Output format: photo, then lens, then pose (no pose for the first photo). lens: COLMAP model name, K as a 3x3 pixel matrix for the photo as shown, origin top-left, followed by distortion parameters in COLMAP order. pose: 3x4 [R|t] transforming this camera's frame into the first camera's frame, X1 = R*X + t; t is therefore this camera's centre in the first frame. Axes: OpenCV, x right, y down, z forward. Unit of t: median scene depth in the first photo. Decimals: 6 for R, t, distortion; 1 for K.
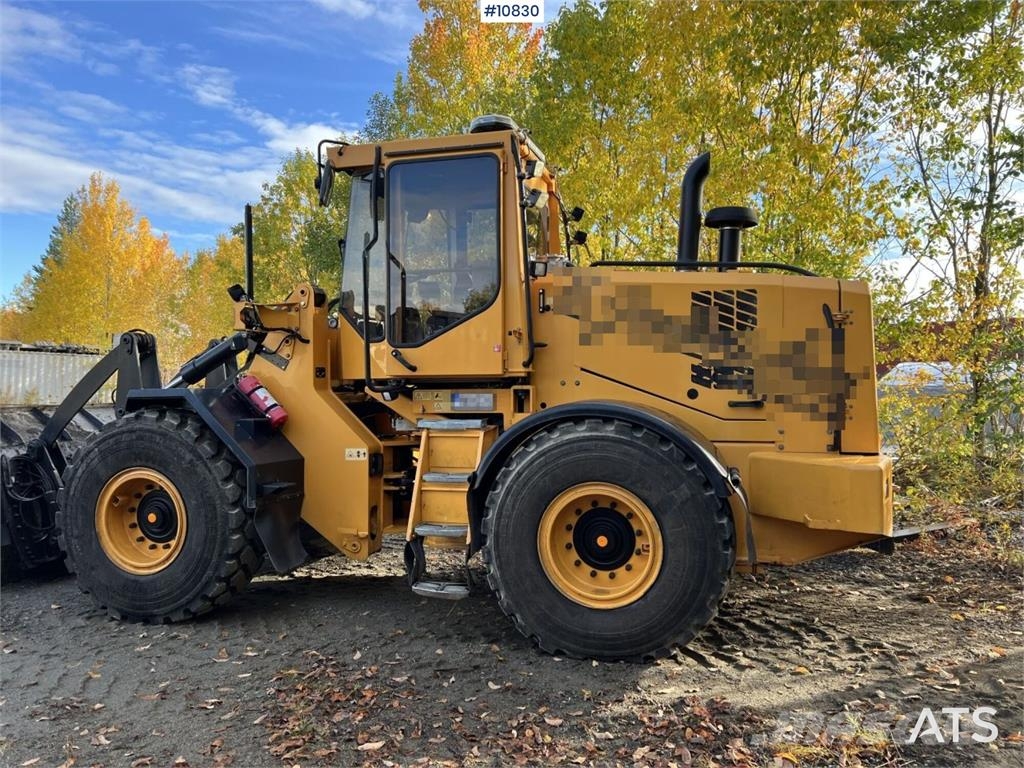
lens RADIAL K [[768.8, 0, 516.3], [0, 768.8, 387.0], [0, 0, 1]] dist [0.057446, -0.060130]
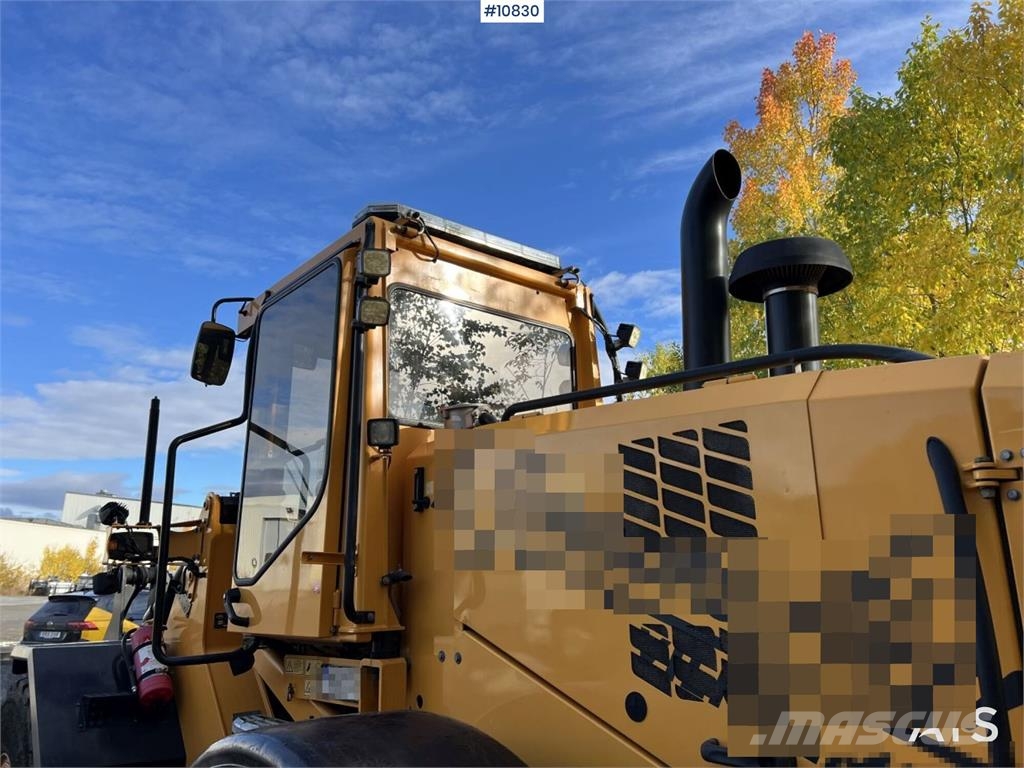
lens RADIAL K [[768.8, 0, 510.7], [0, 768.8, 378.3], [0, 0, 1]] dist [0.057446, -0.060130]
pose [[0.823705, -0.156445, -0.545009, 0.393609], [0.009168, 0.964733, -0.263072, -0.045680], [0.566944, 0.211697, 0.796090, 0.592808]]
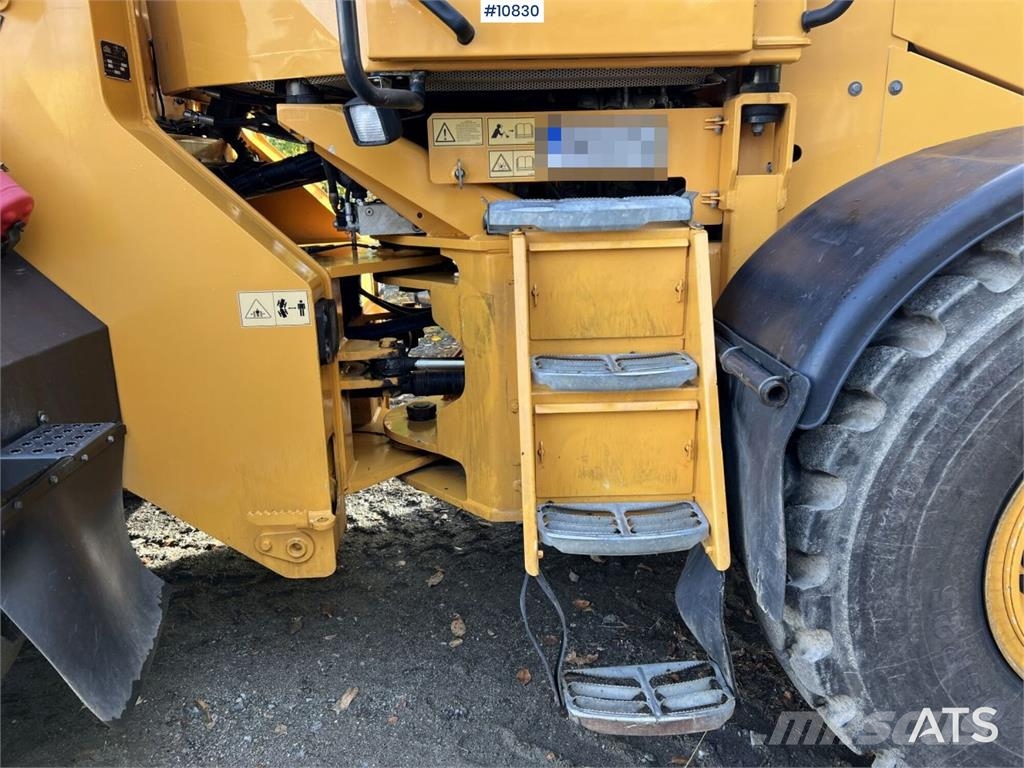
lens RADIAL K [[768.8, 0, 505.0], [0, 768.8, 386.1], [0, 0, 1]] dist [0.057446, -0.060130]
pose [[0.955472, -0.094018, 0.279702, -0.218469], [0.015675, 0.962717, 0.270058, 0.029270], [-0.294664, -0.253649, 0.921323, 0.663758]]
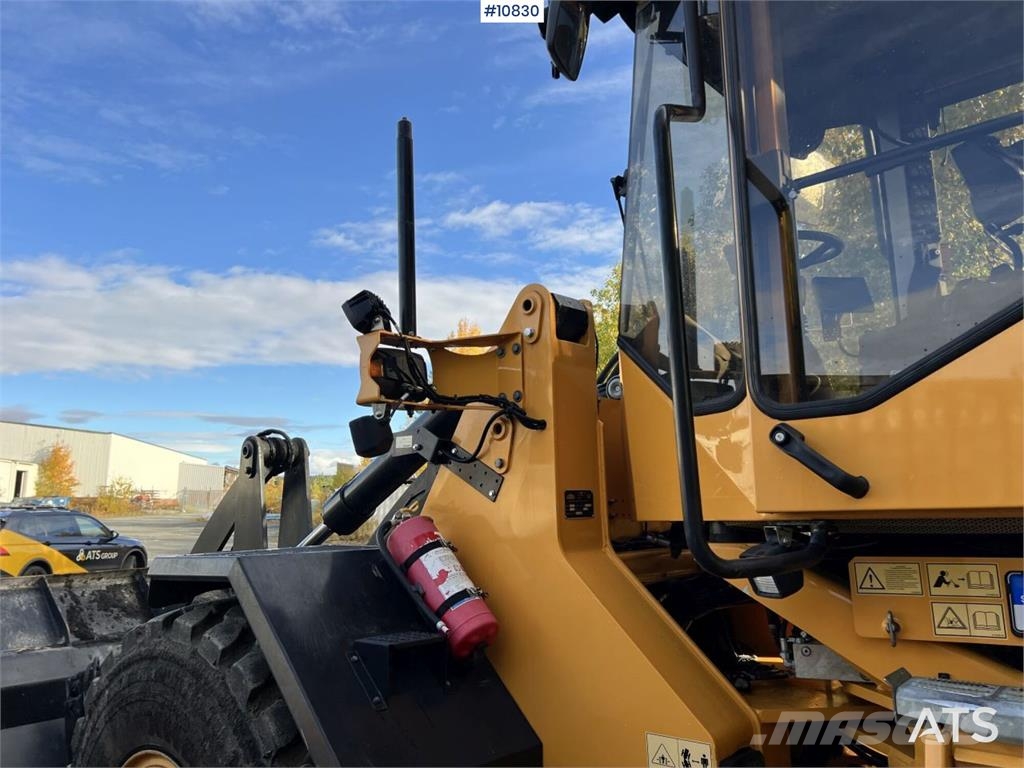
lens RADIAL K [[768.8, 0, 517.3], [0, 768.8, 380.2], [0, 0, 1]] dist [0.057446, -0.060130]
pose [[0.902098, -0.090175, -0.422004, -0.121430], [0.019730, 0.985519, -0.168413, -0.016823], [0.431079, 0.143599, 0.890814, 0.682457]]
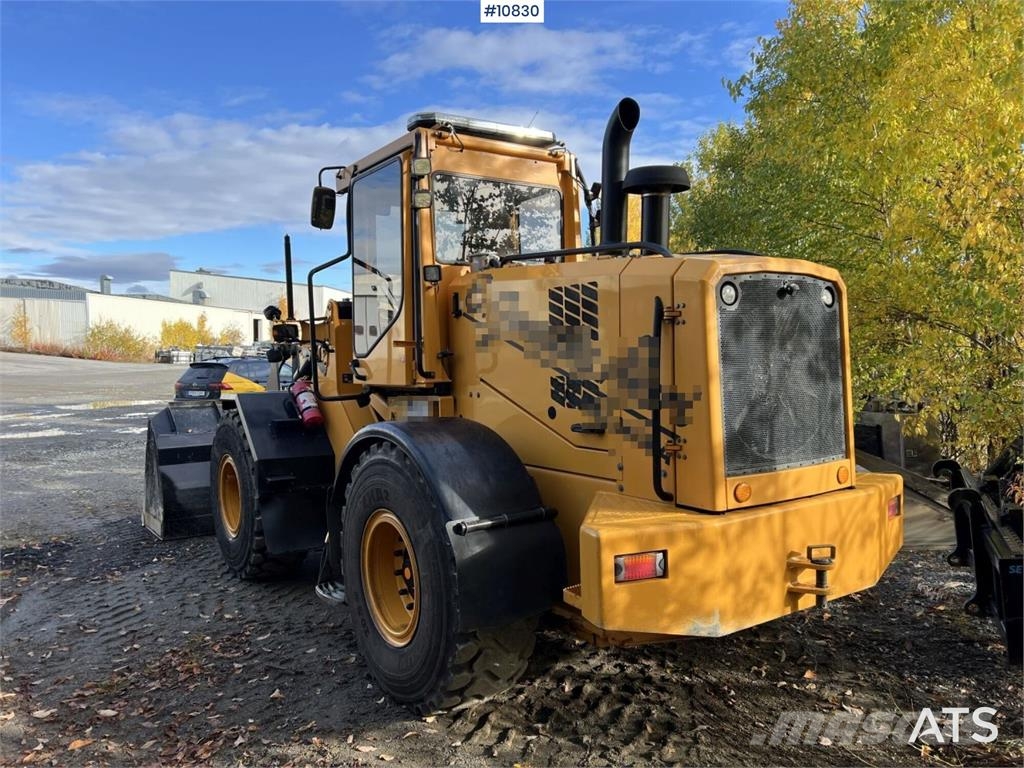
lens RADIAL K [[768.8, 0, 517.4], [0, 768.8, 386.5], [0, 0, 1]] dist [0.057446, -0.060130]
pose [[0.767345, 0.012737, -0.641108, 0.691812], [0.014926, 0.999177, 0.037716, -0.048345], [0.641061, -0.038511, 0.766523, 0.330975]]
